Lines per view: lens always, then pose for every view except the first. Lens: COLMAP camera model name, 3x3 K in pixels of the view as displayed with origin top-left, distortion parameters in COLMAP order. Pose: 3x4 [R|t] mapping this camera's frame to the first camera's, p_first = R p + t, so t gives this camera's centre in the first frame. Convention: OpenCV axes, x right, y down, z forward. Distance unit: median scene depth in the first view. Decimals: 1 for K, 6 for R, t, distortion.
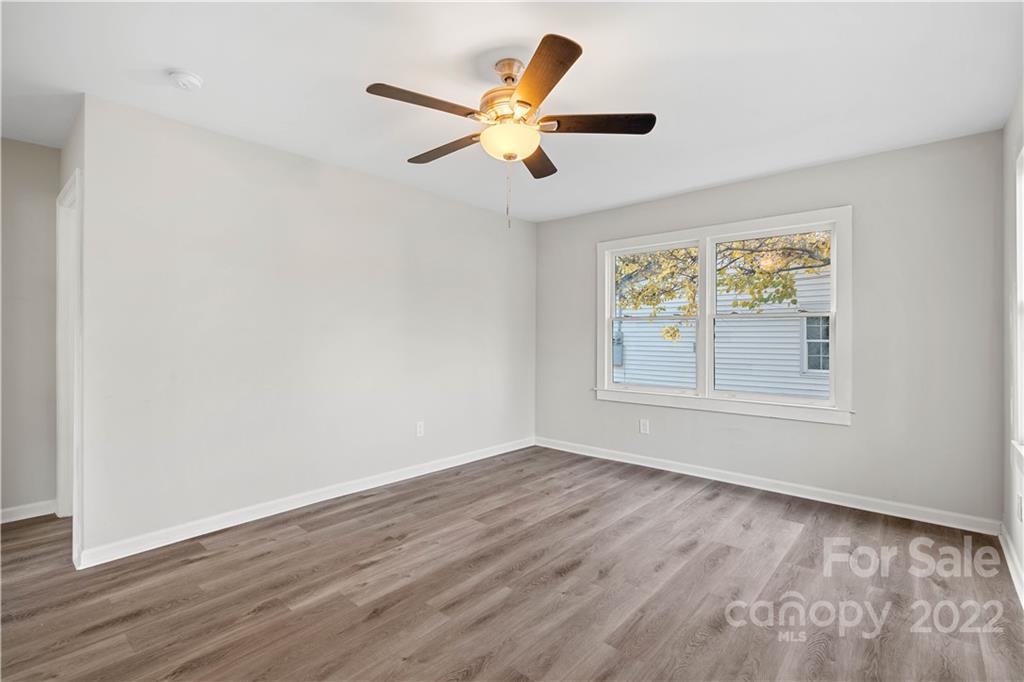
lens RADIAL K [[469.6, 0, 510.2], [0, 469.6, 340.9], [0, 0, 1]] dist [-0.001325, 0.000258]
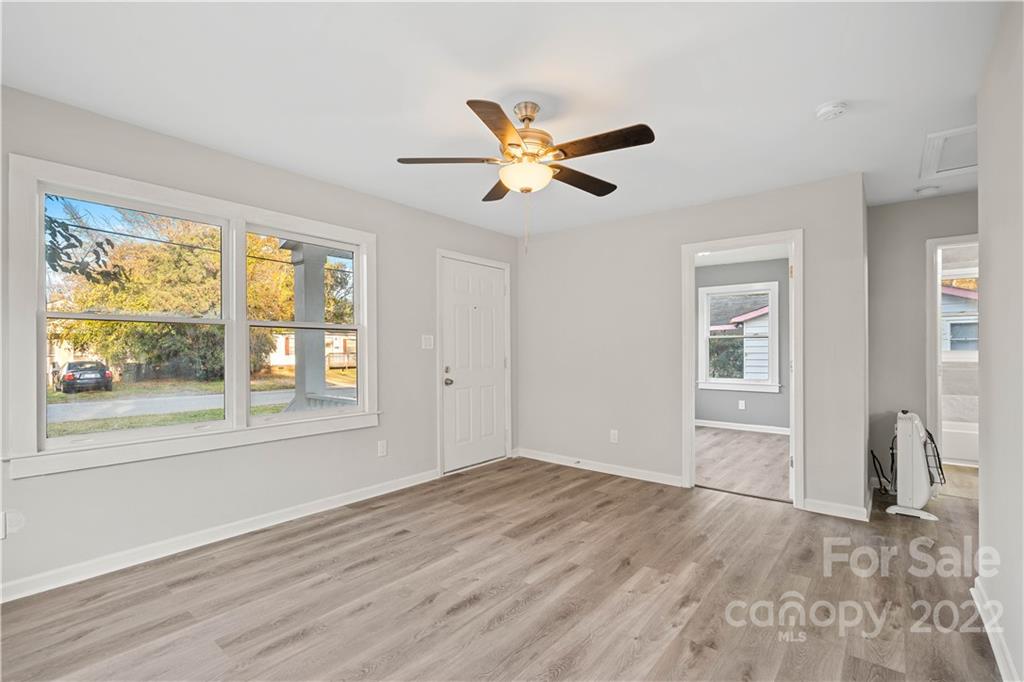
lens RADIAL K [[469.6, 0, 510.2], [0, 469.6, 340.9], [0, 0, 1]] dist [-0.001325, 0.000258]
pose [[-0.999375, -0.002112, -0.035289, 0.066885], [-0.001749, 0.999945, -0.010315, -0.016228], [0.035308, -0.010246, -0.999324, 1.865389]]
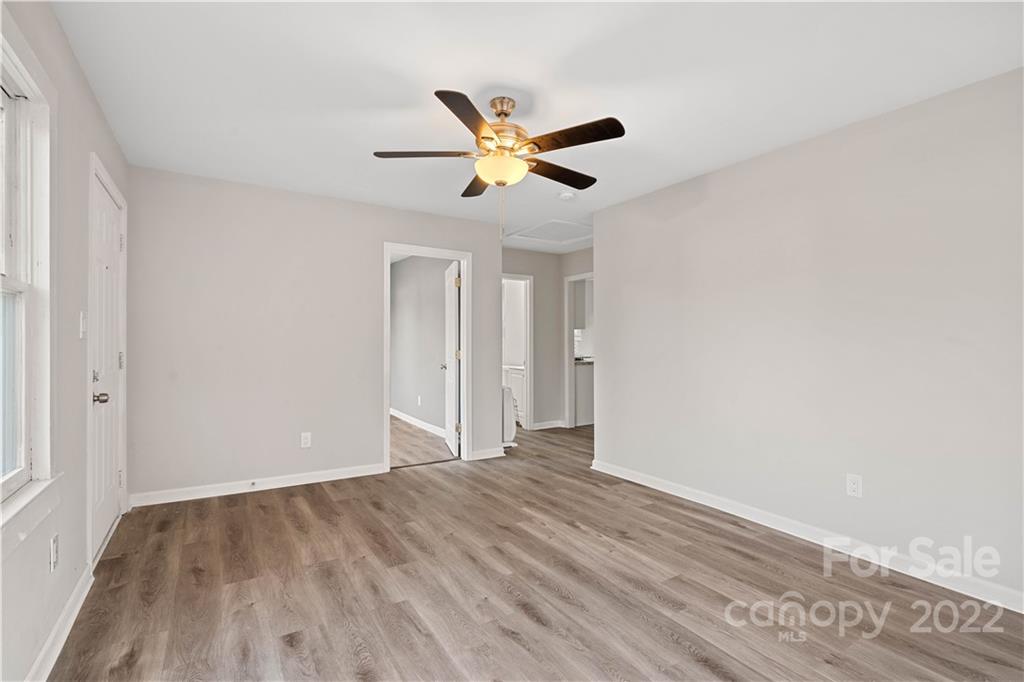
lens RADIAL K [[469.6, 0, 510.2], [0, 469.6, 340.9], [0, 0, 1]] dist [-0.001325, 0.000258]
pose [[-0.279982, -0.006184, -0.959985, 0.939278], [-0.015494, 0.999878, -0.001922, -0.011941], [0.959880, 0.014336, -0.280044, 1.162671]]
